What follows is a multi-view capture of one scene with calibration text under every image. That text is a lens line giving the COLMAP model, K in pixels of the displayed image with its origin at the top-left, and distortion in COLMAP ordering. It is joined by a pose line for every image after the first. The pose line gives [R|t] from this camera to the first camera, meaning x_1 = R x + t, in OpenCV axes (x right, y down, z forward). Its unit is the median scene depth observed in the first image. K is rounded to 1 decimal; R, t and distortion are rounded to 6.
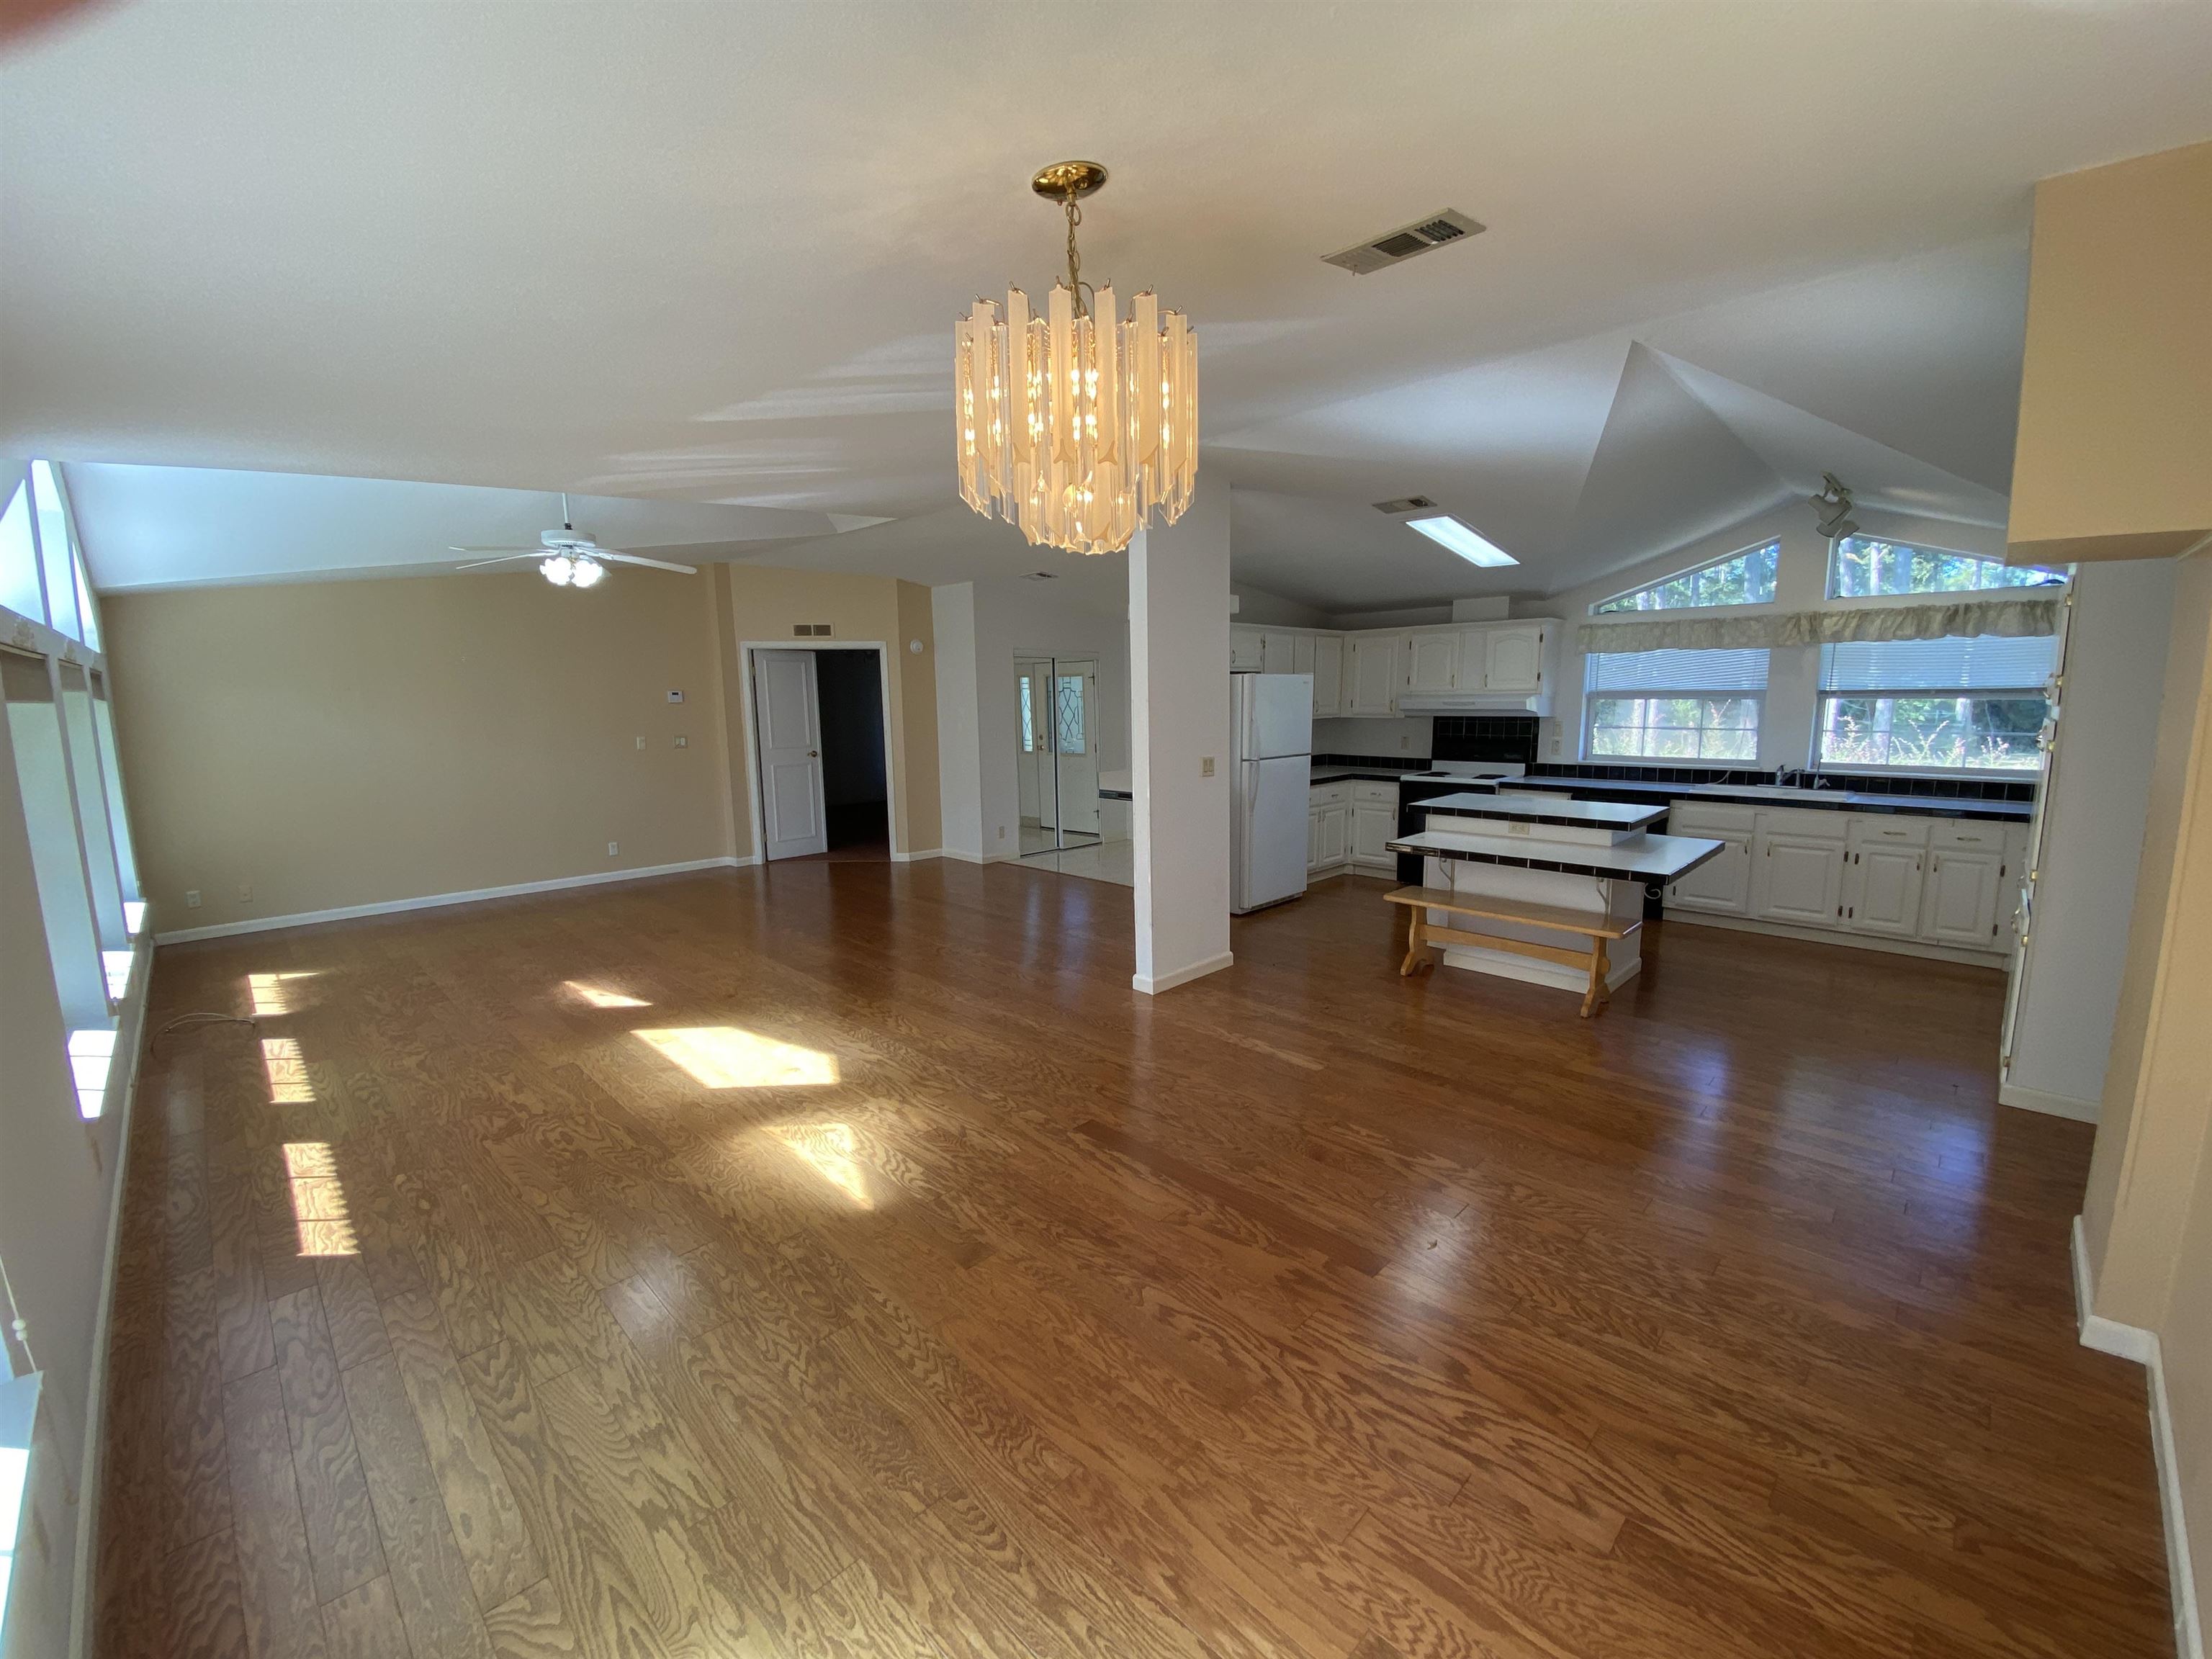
lens RADIAL K [[888.2, 0, 1112.1], [0, 888.2, 830.1], [0, 0, 1]] dist [0.034098, -0.022405]
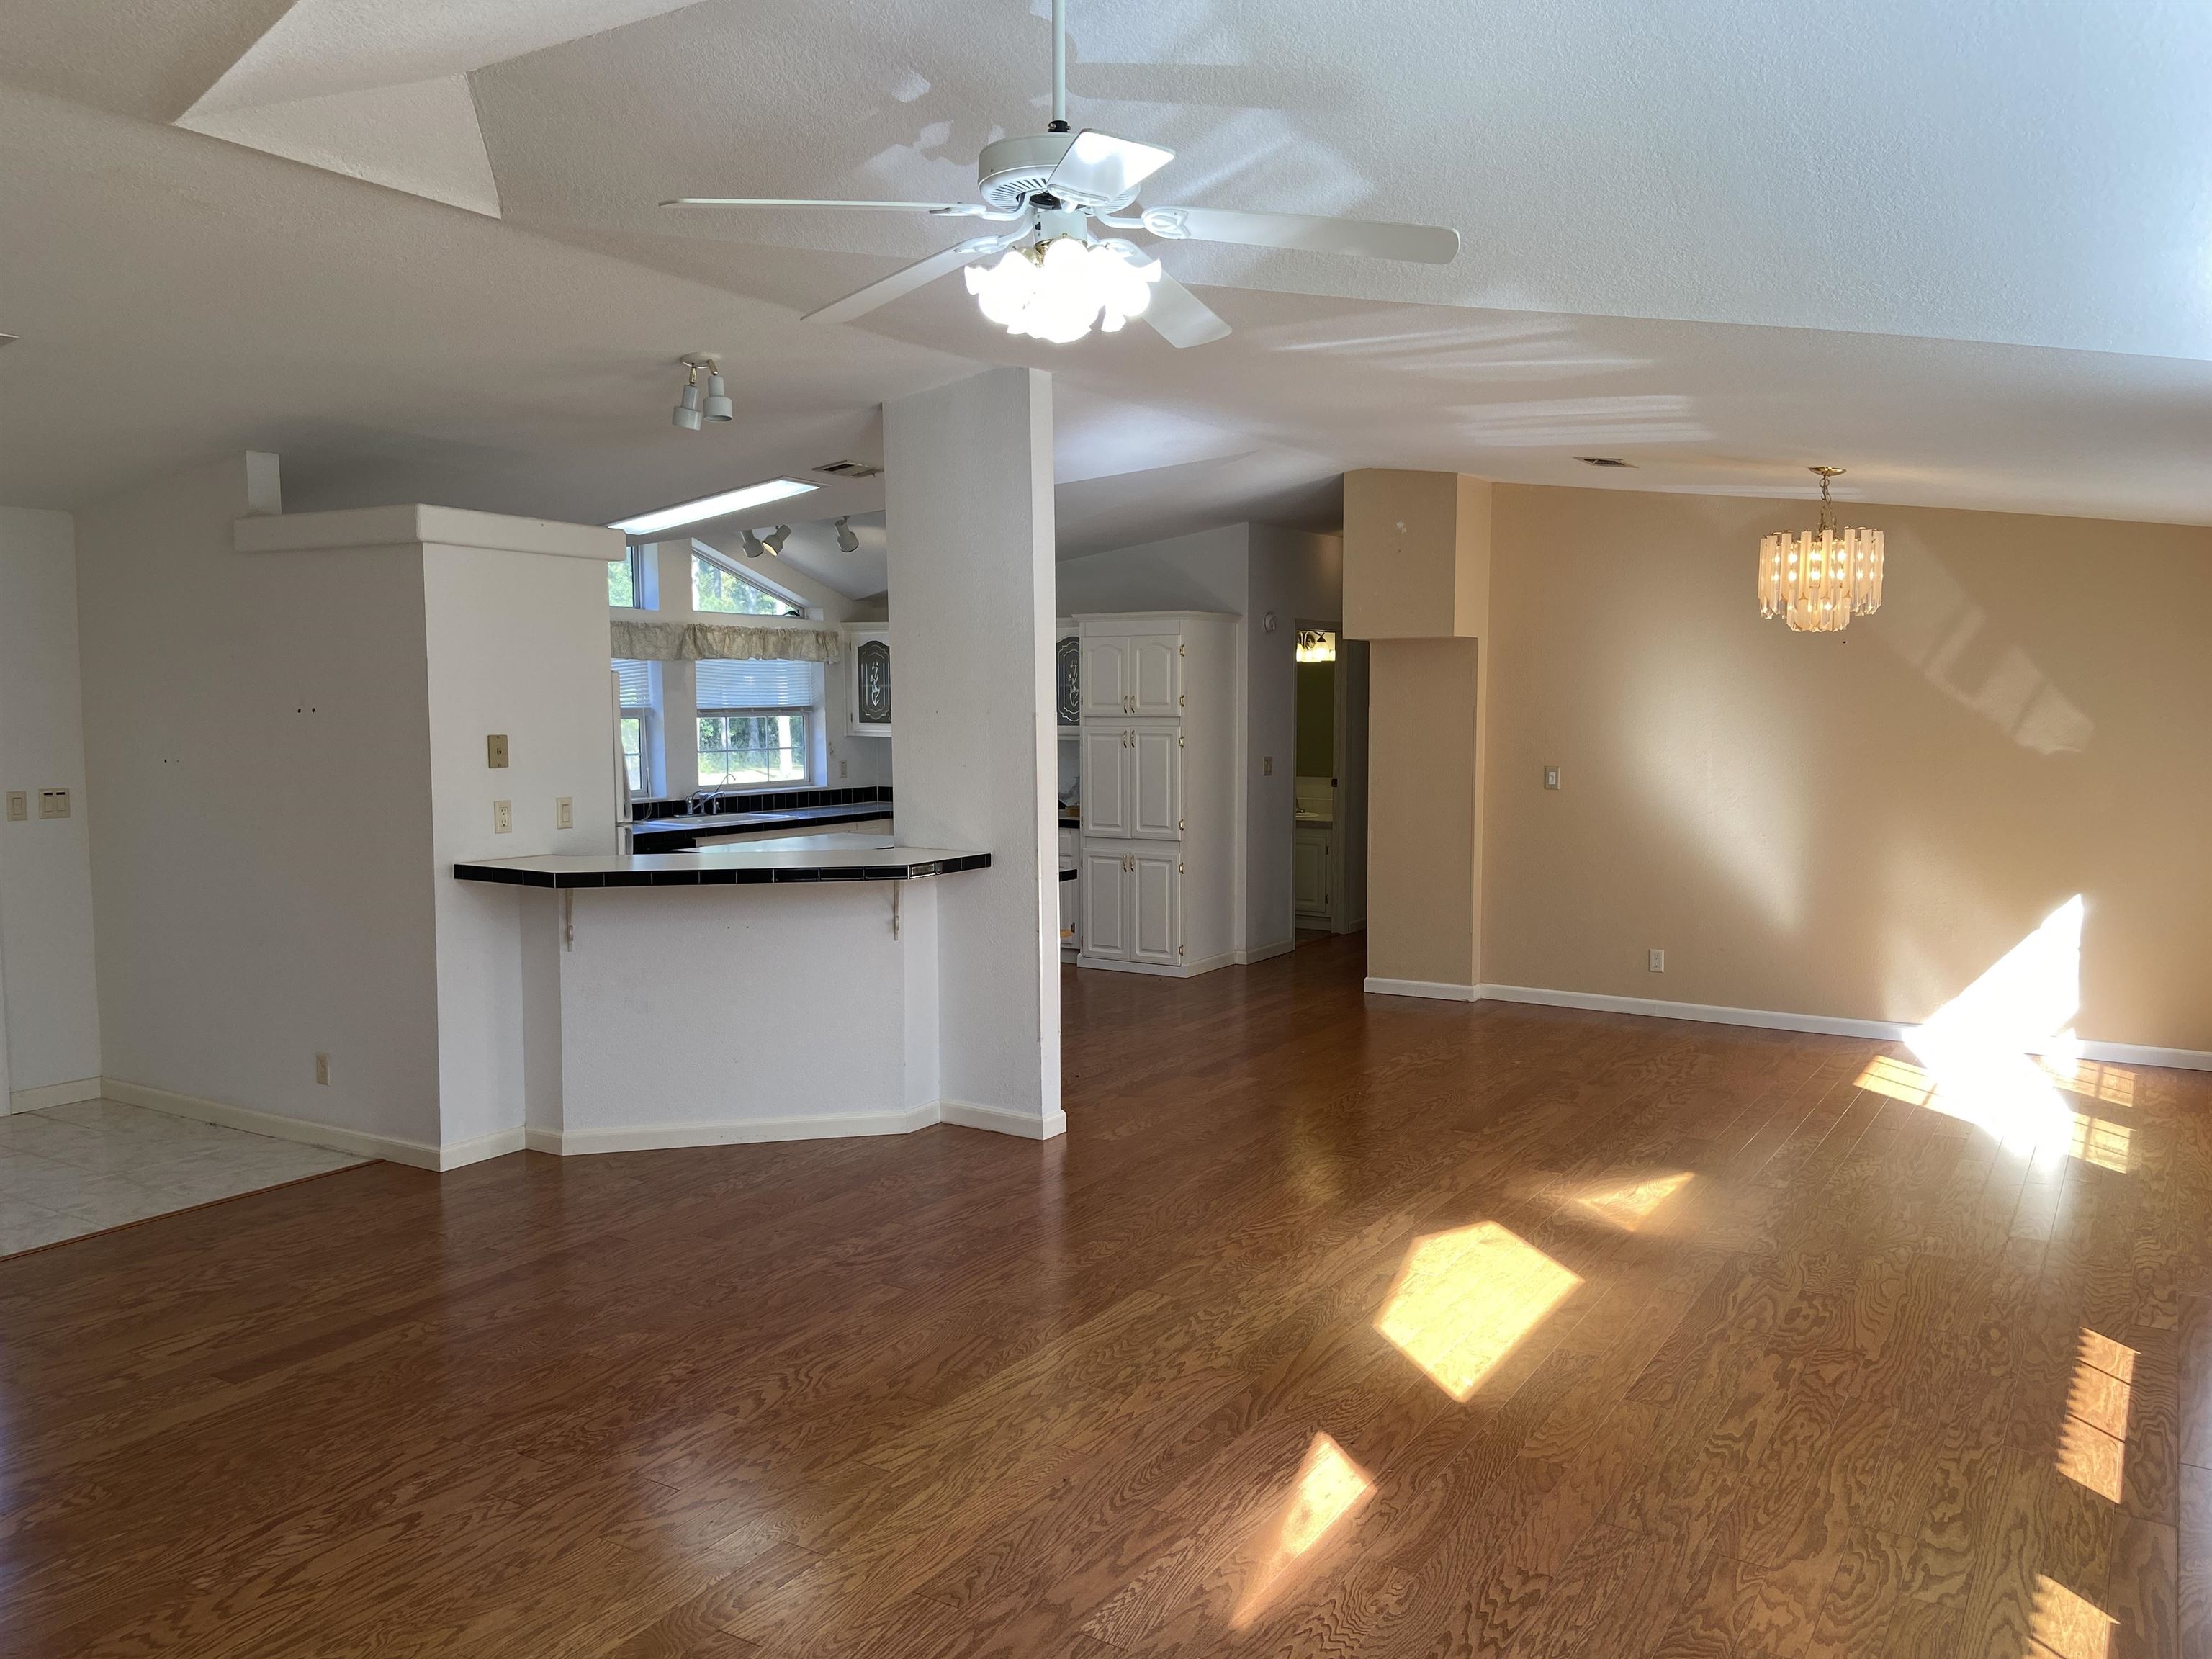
lens RADIAL K [[1673.0, 0, 1102.0], [0, 1673.0, 841.8], [0, 0, 1]] dist [0.141747, -0.148567]
pose [[-0.210012, -0.073868, 0.974904, -1.135842], [0.158405, 0.981397, 0.108484, -0.164015], [-0.964781, 0.177212, -0.194404, 1.095694]]
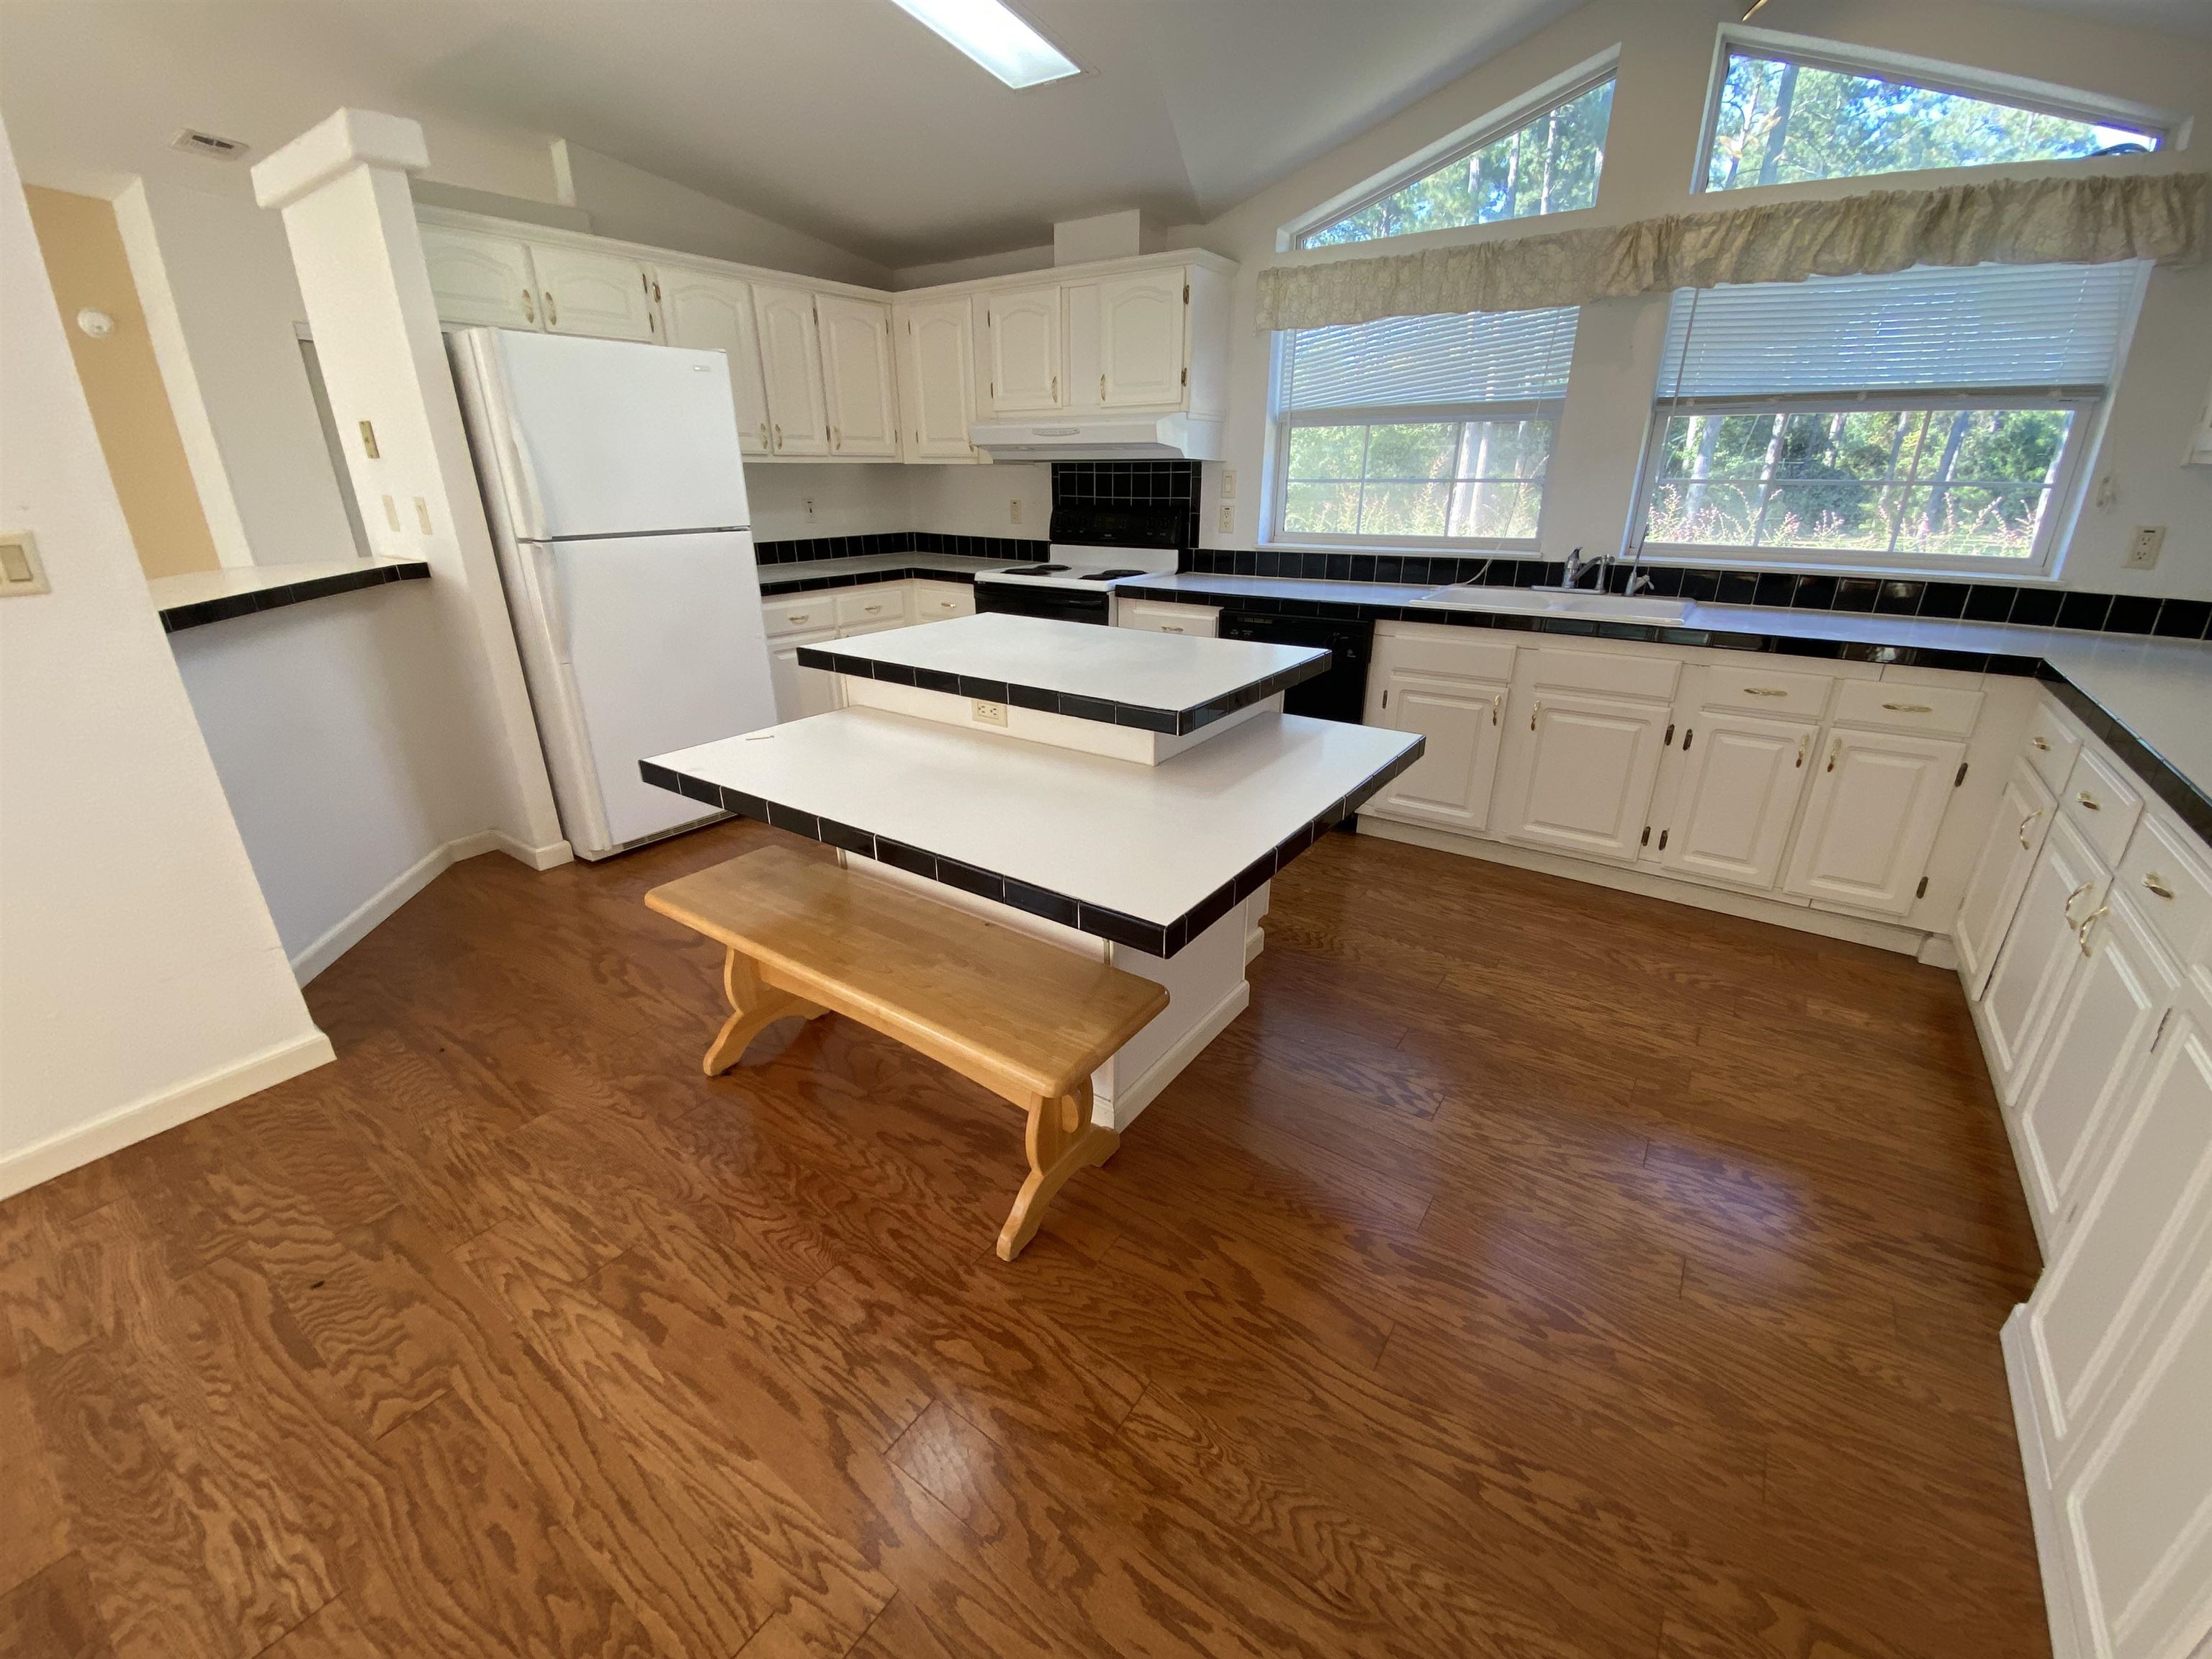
lens RADIAL K [[917.5, 0, 1079.1], [0, 917.5, 830.3], [0, 0, 1]] dist [0.015326, -0.015775]
pose [[0.988964, -0.049826, 0.139525, 0.429028], [0.017834, 0.974939, 0.221758, -0.042115], [-0.147078, -0.216822, 0.965068, 0.559486]]
